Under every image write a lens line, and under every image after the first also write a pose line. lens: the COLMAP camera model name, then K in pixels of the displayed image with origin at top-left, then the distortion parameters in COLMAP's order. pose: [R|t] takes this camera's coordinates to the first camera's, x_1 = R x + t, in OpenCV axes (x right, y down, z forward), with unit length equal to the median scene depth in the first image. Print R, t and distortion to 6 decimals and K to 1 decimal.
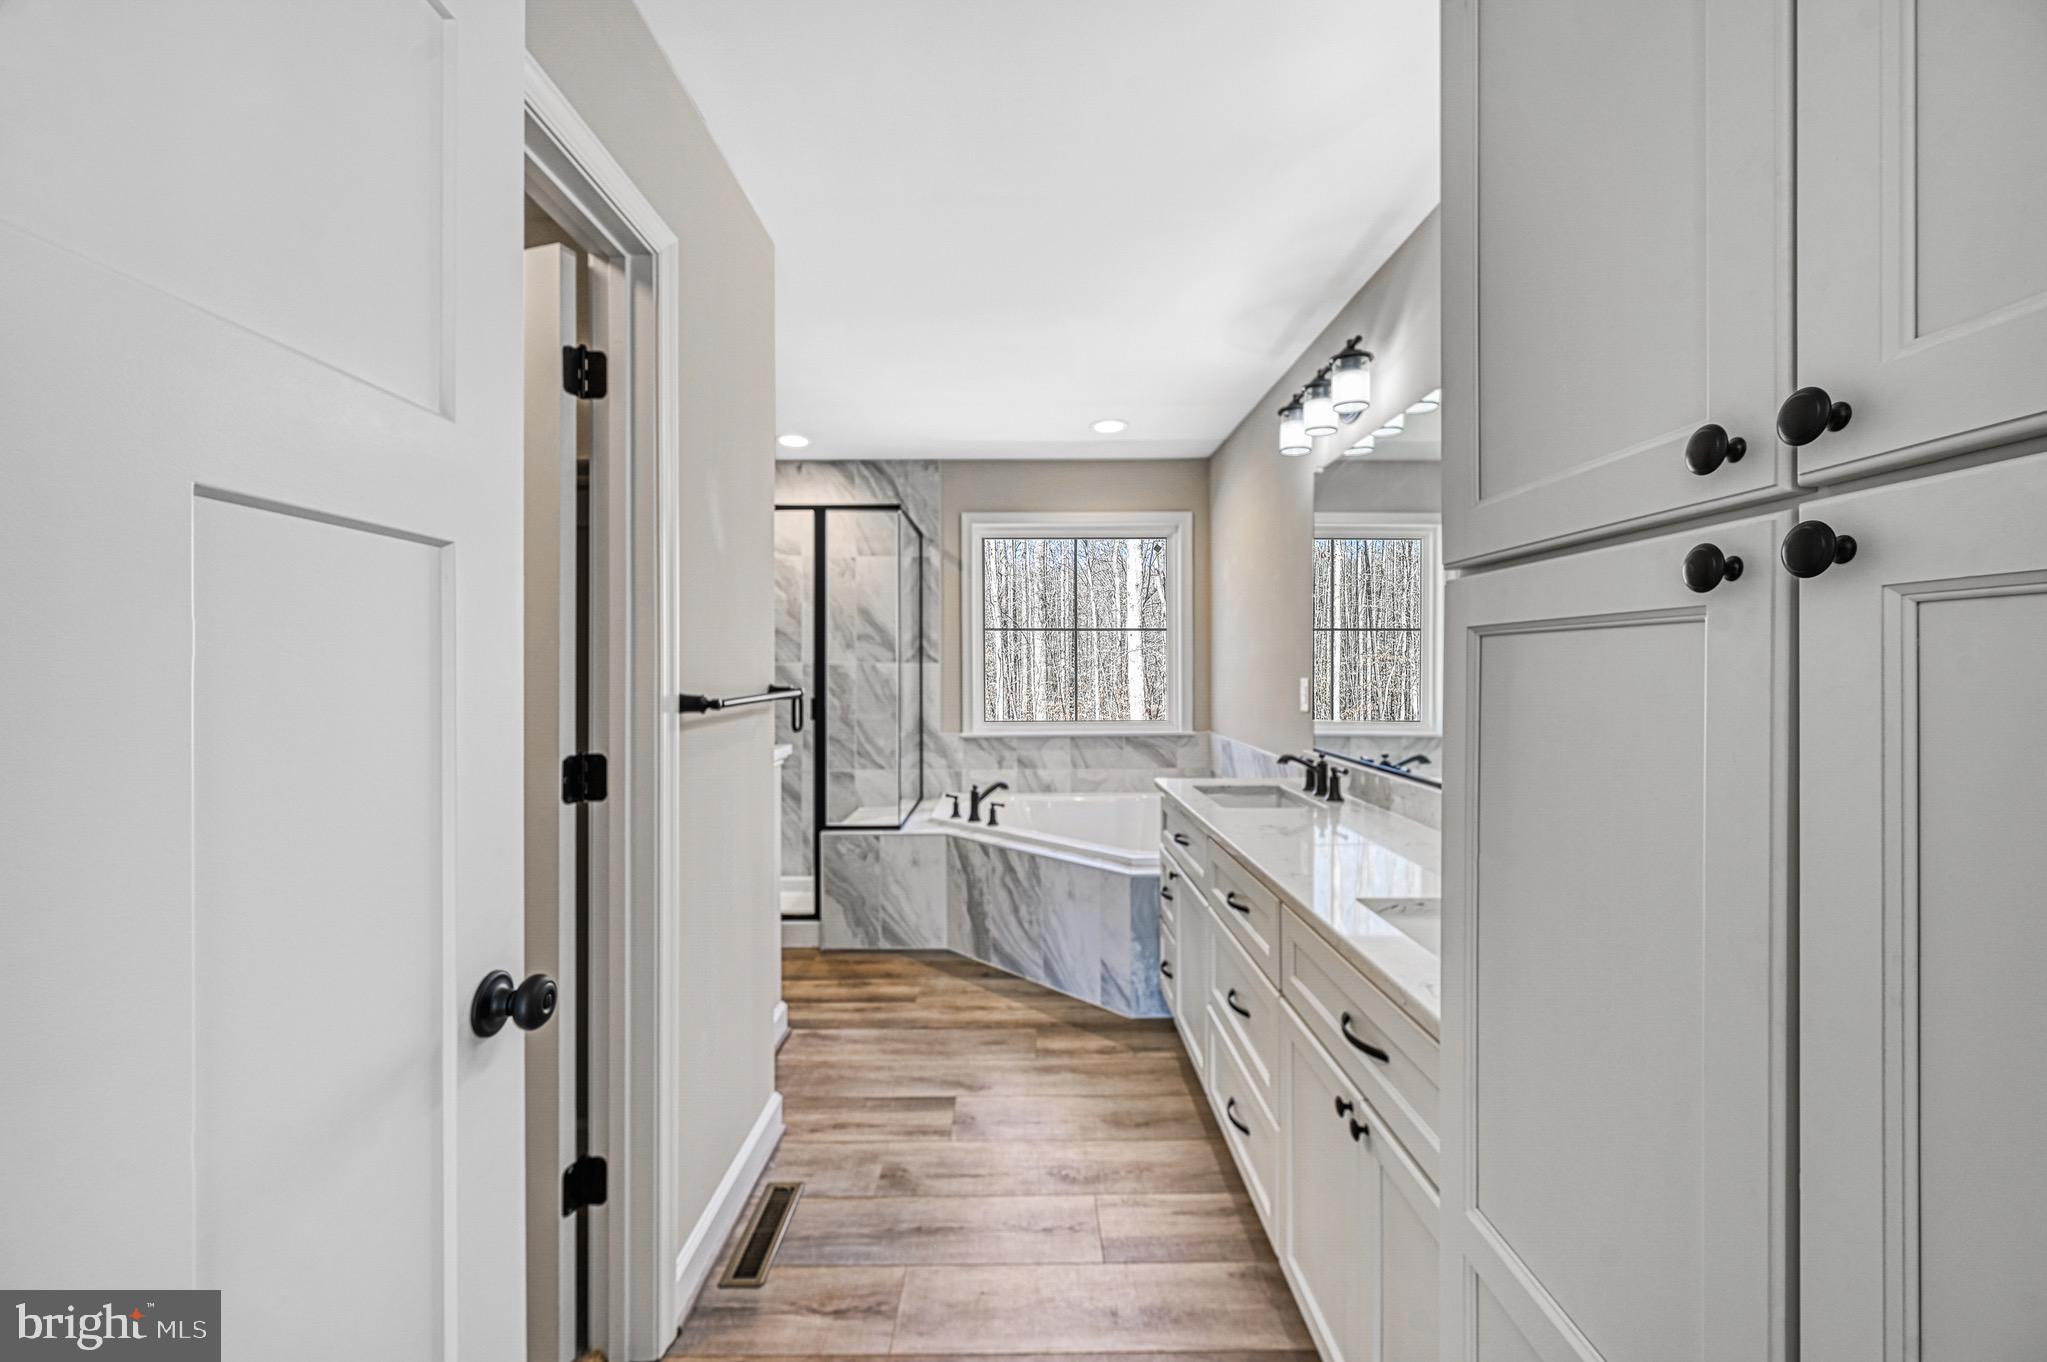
lens RADIAL K [[810.3, 0, 1037.2], [0, 810.3, 668.2], [0, 0, 1]] dist [-0.000237, 0.000287]
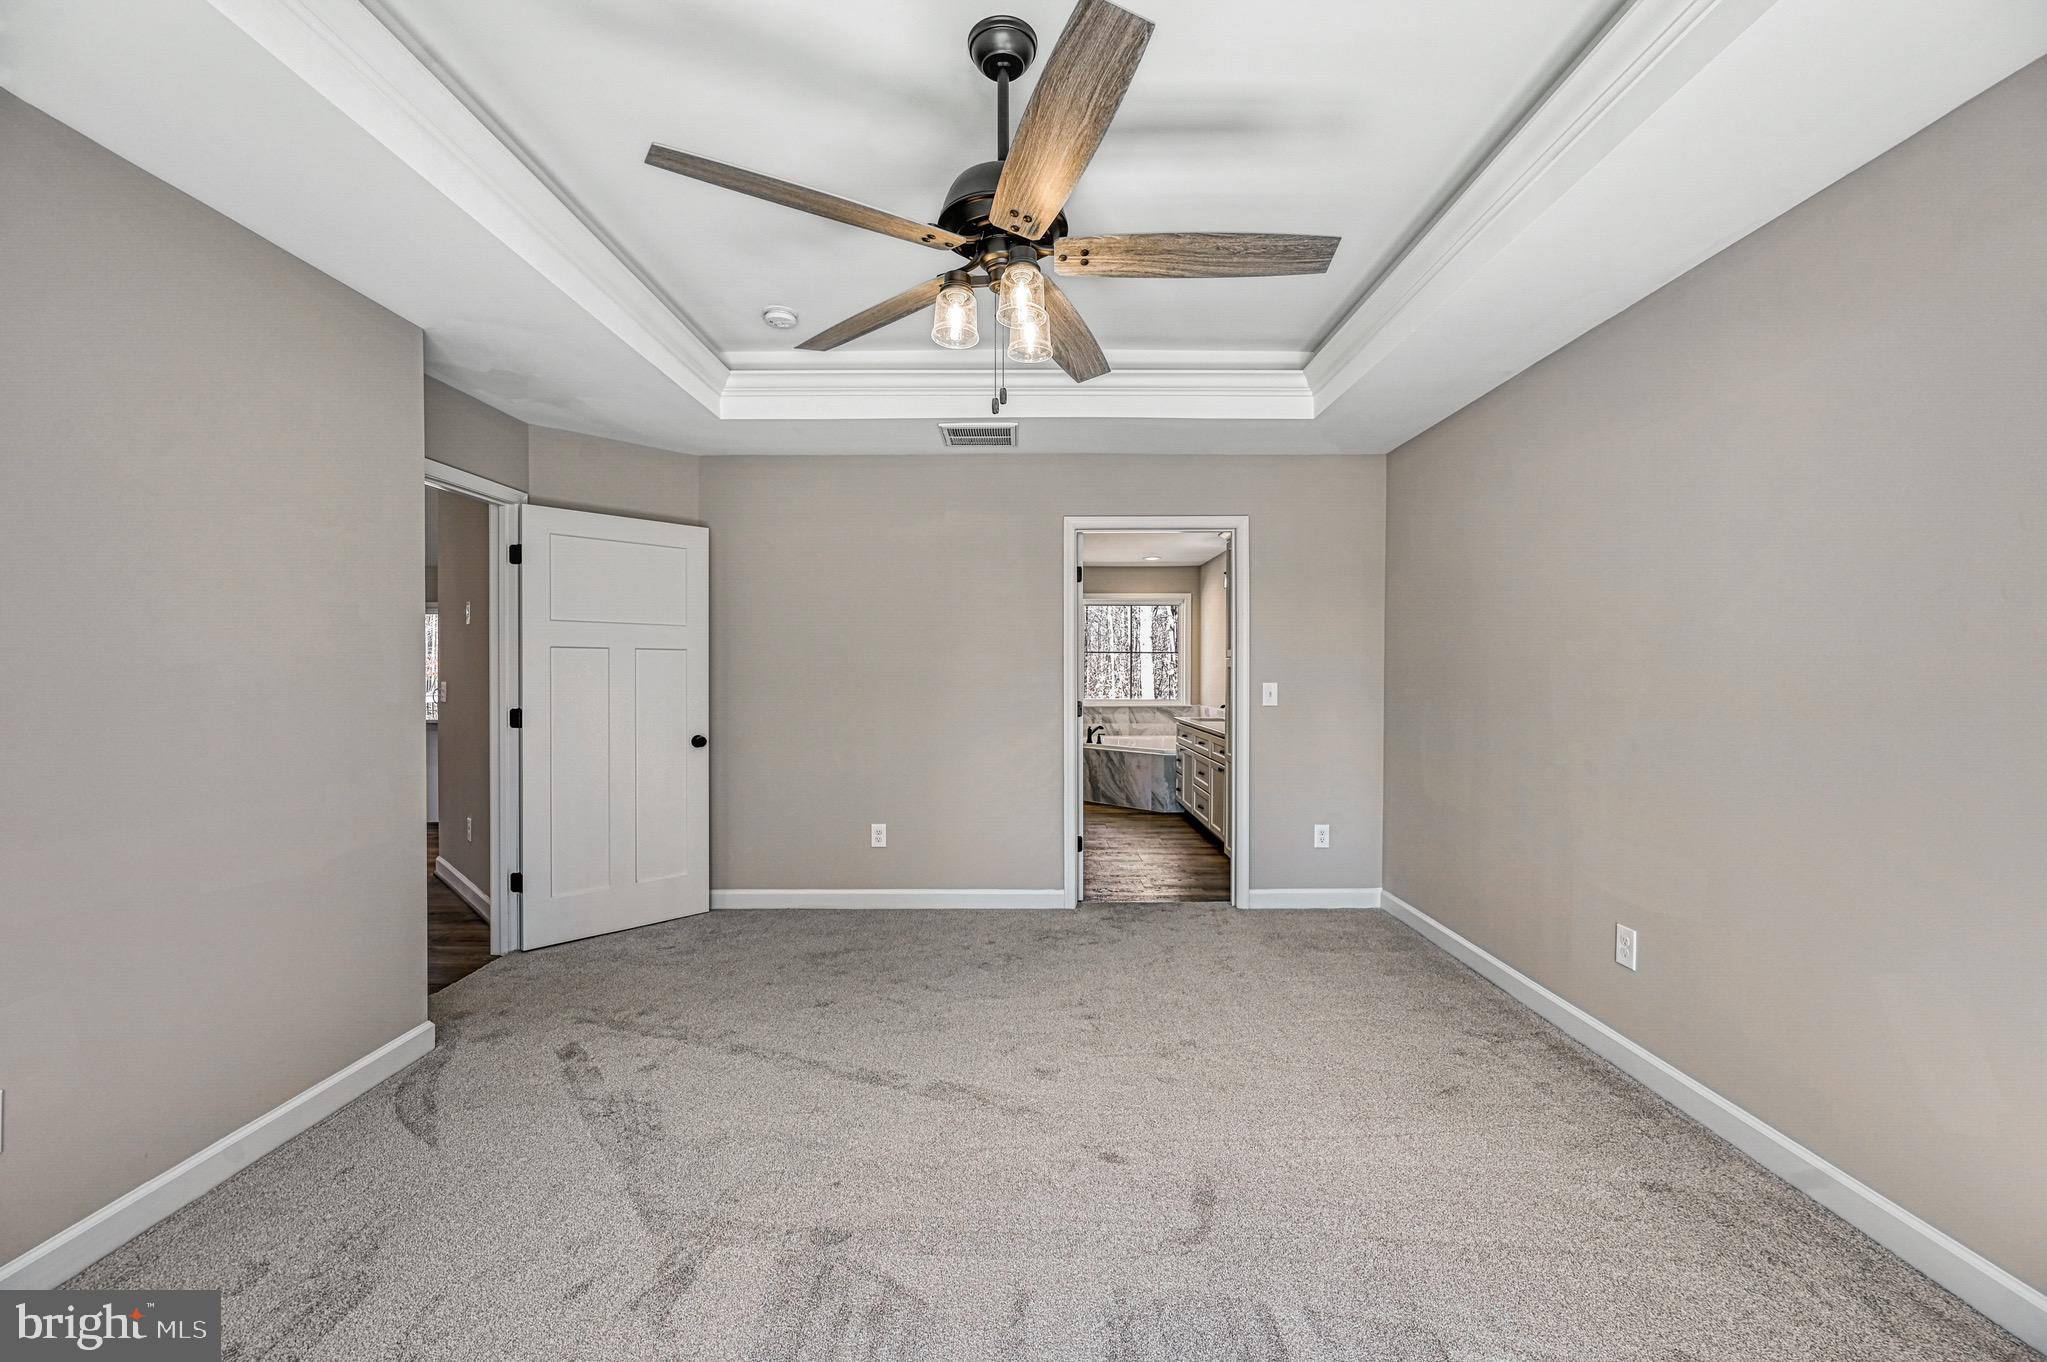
lens RADIAL K [[810.3, 0, 1029.5], [0, 810.3, 678.1], [0, 0, 1]] dist [-0.000237, 0.000287]
pose [[0.999909, 0.006578, -0.011766, -0.191925], [-0.006496, 0.999955, 0.006963, 0.001552], [0.011811, -0.006886, 0.999907, -1.052912]]
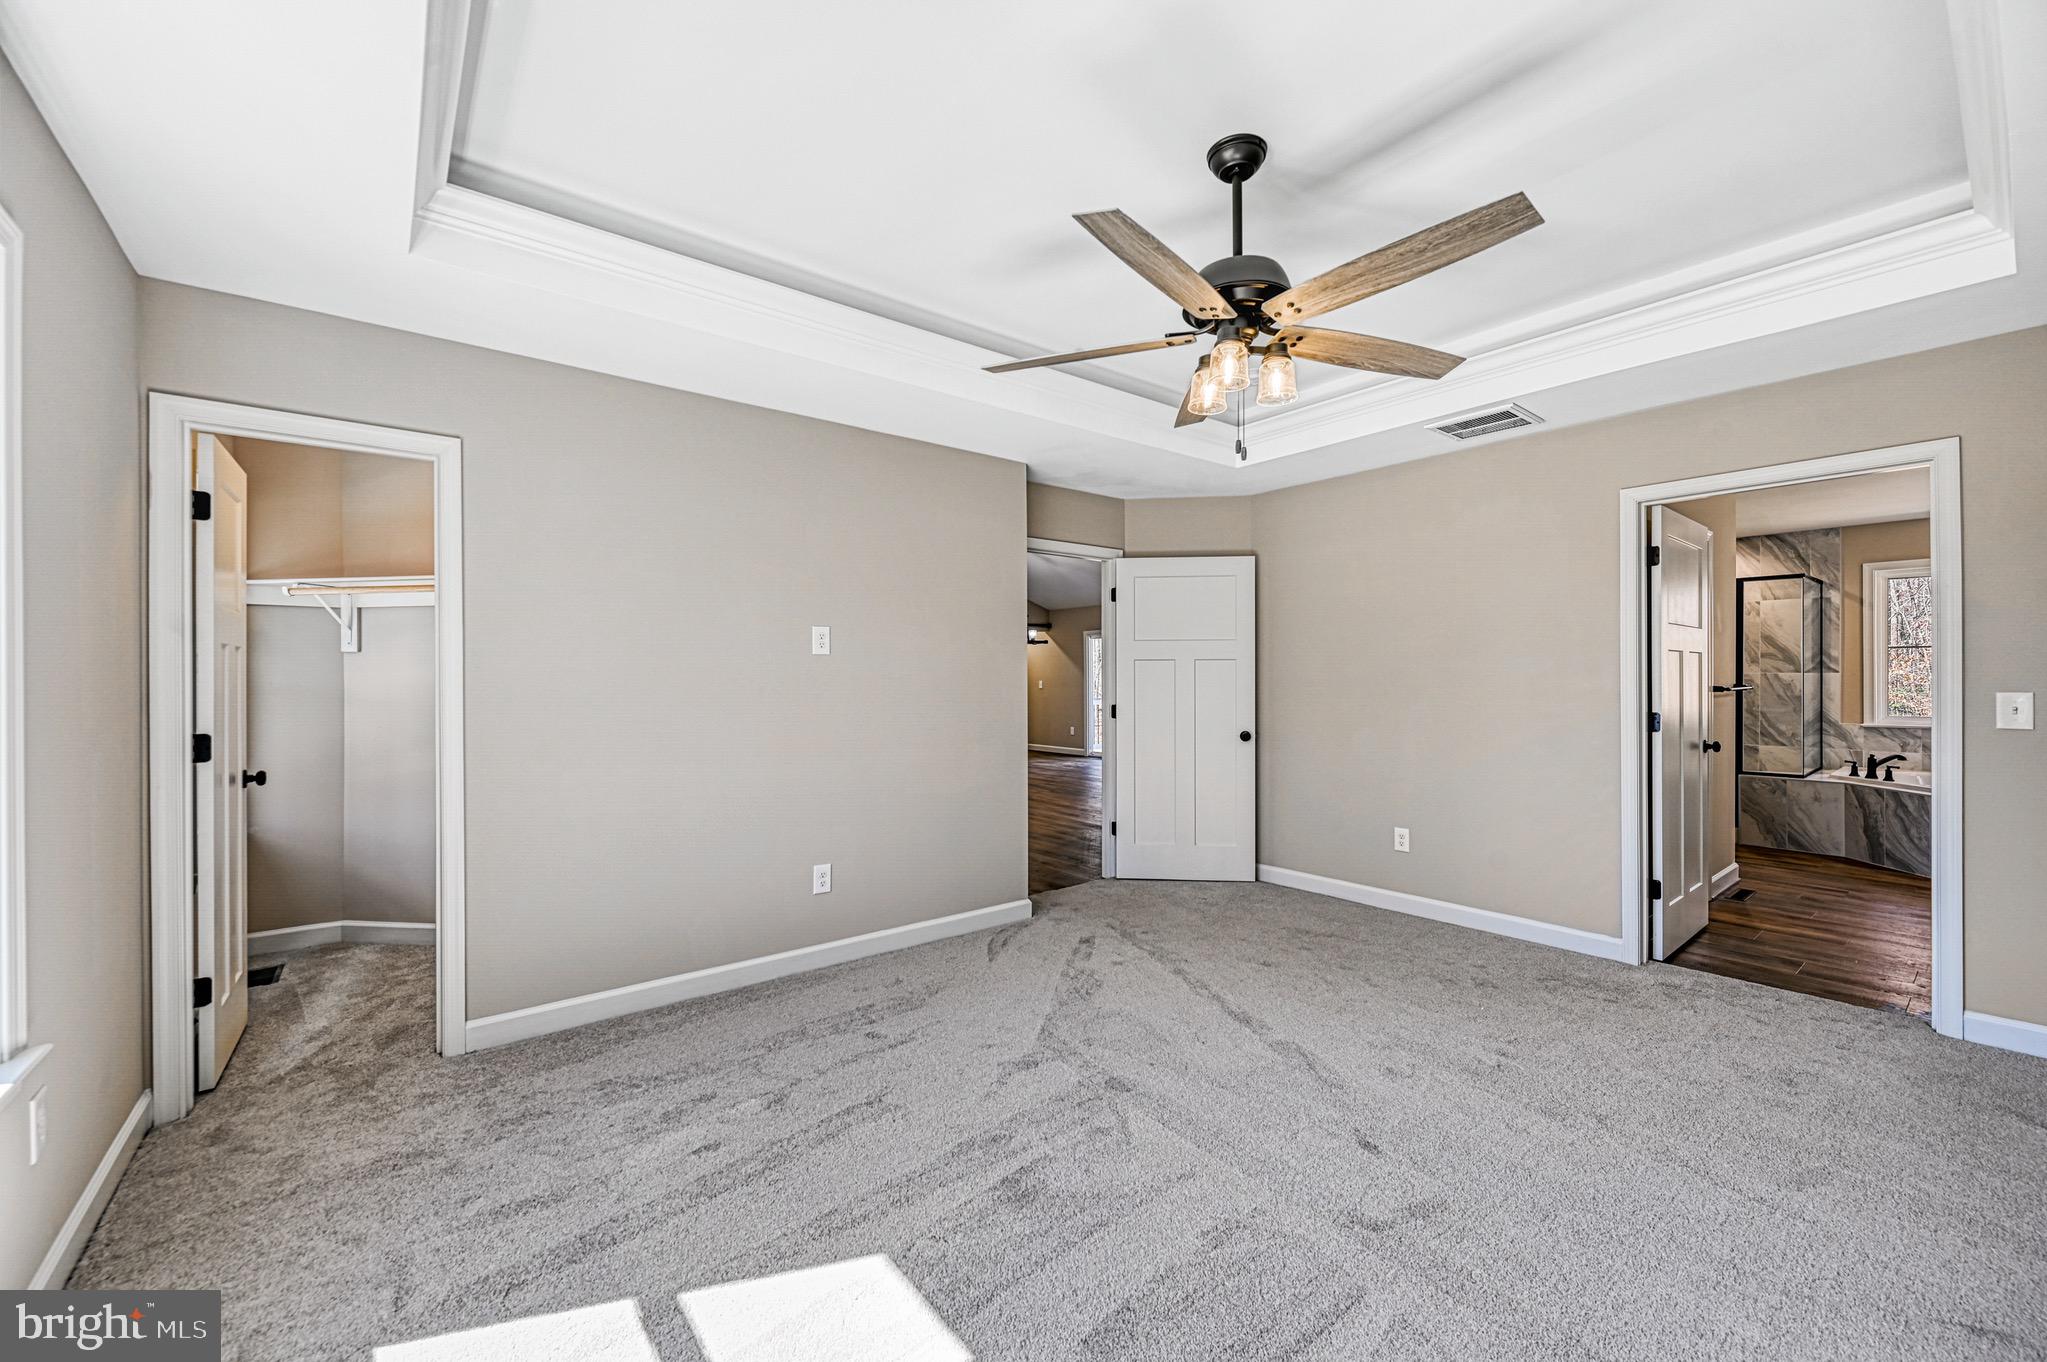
lens RADIAL K [[810.3, 0, 1025.2], [0, 810.3, 678.1], [0, 0, 1]] dist [-0.000237, 0.000287]
pose [[0.613069, 0.003194, -0.790023, 0.132143], [-0.001459, 0.999995, 0.002911, 0.000874], [0.790028, -0.000633, 0.613071, -1.043794]]
